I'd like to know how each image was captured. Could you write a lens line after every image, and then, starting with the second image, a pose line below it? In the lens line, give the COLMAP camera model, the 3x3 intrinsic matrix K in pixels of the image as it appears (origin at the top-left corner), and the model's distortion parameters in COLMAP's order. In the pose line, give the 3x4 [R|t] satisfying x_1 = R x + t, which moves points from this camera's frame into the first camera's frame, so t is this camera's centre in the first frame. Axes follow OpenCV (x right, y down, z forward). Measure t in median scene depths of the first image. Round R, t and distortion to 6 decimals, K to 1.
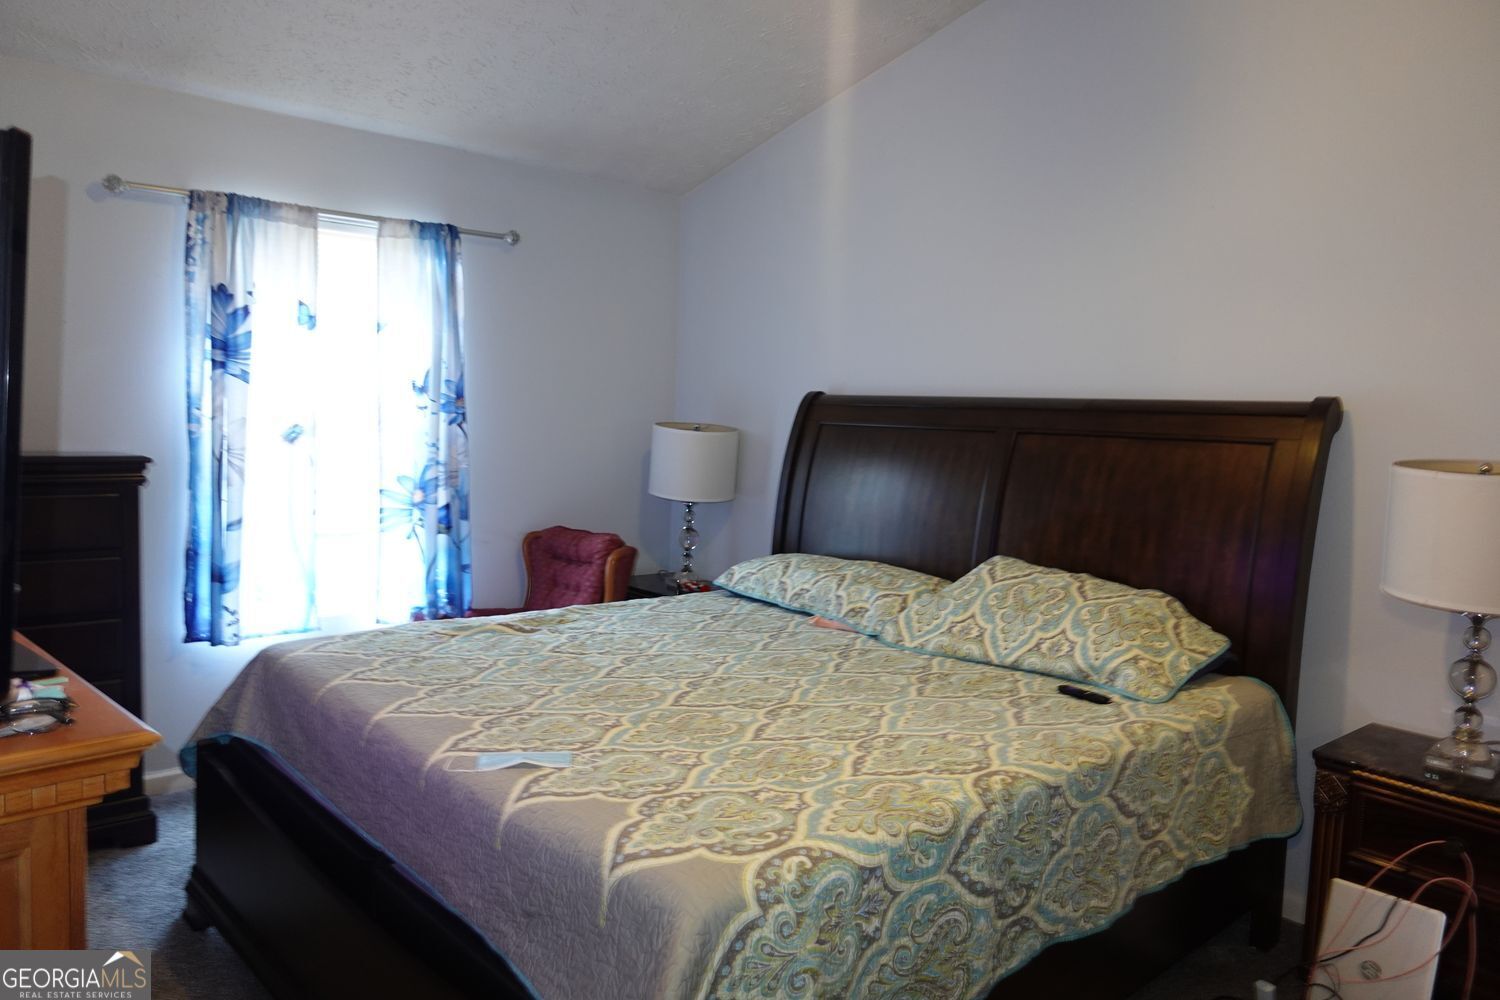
lens RADIAL K [[1038.7, 0, 749.9], [0, 1038.7, 498.2], [0, 0, 1]] dist [0.008274, -0.000927]
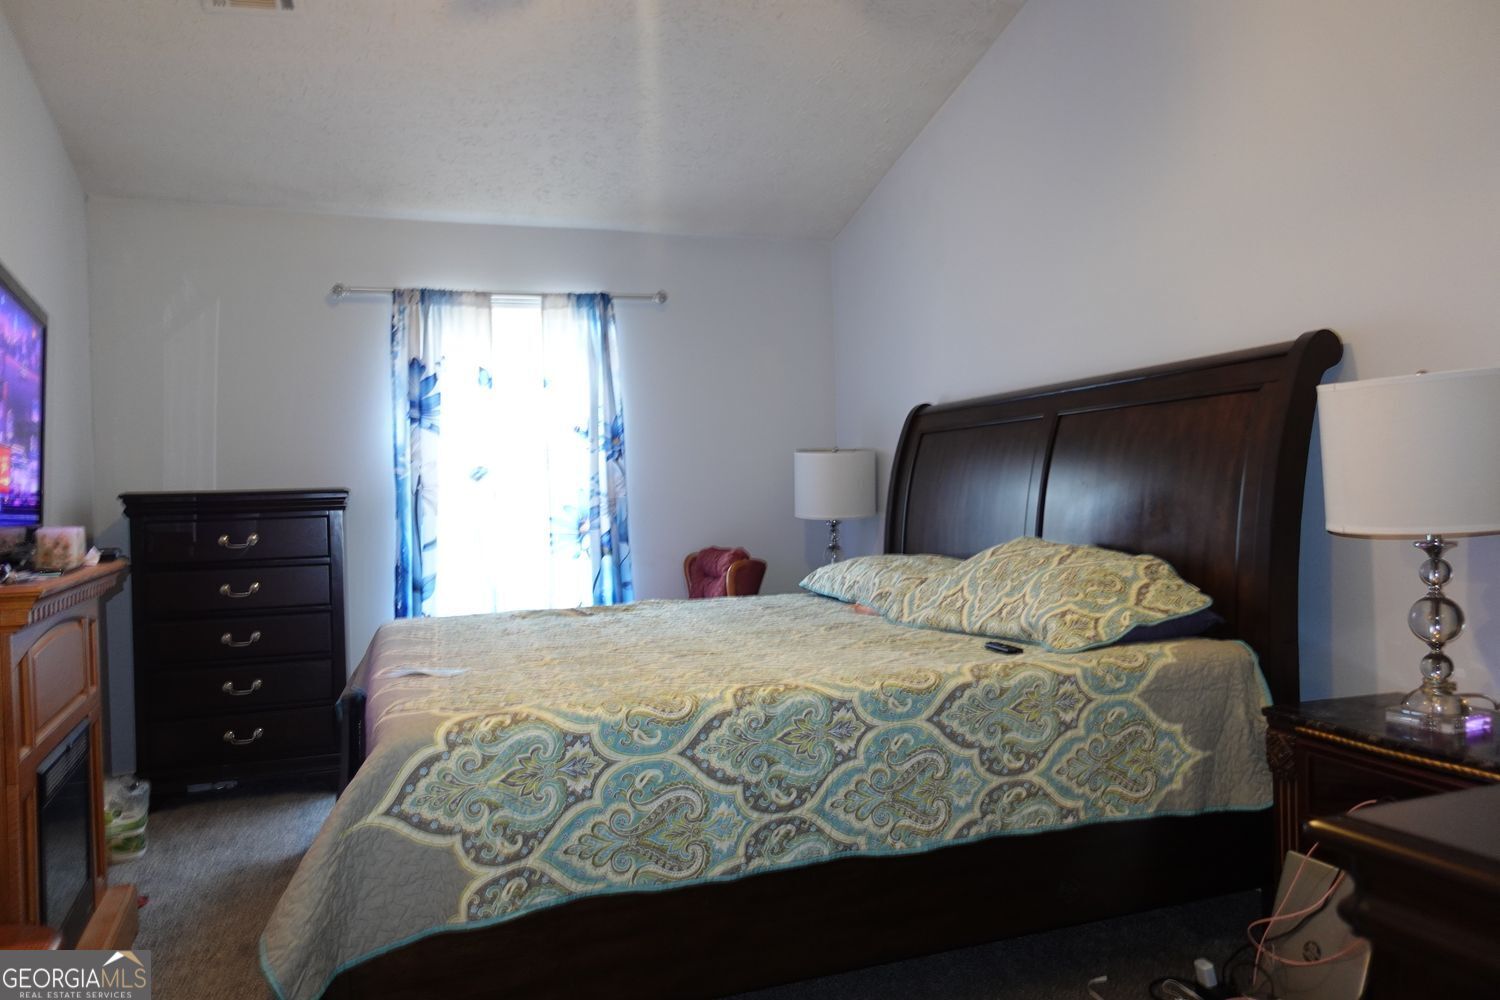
lens RADIAL K [[1038.7, 0, 750.0], [0, 1038.7, 497.5], [0, 0, 1]] dist [0.008274, -0.000927]
pose [[0.923874, -0.061254, -0.377763, 0.404754], [0.030173, 0.995693, -0.087659, 0.105423], [0.381505, 0.069587, 0.921744, -0.015754]]
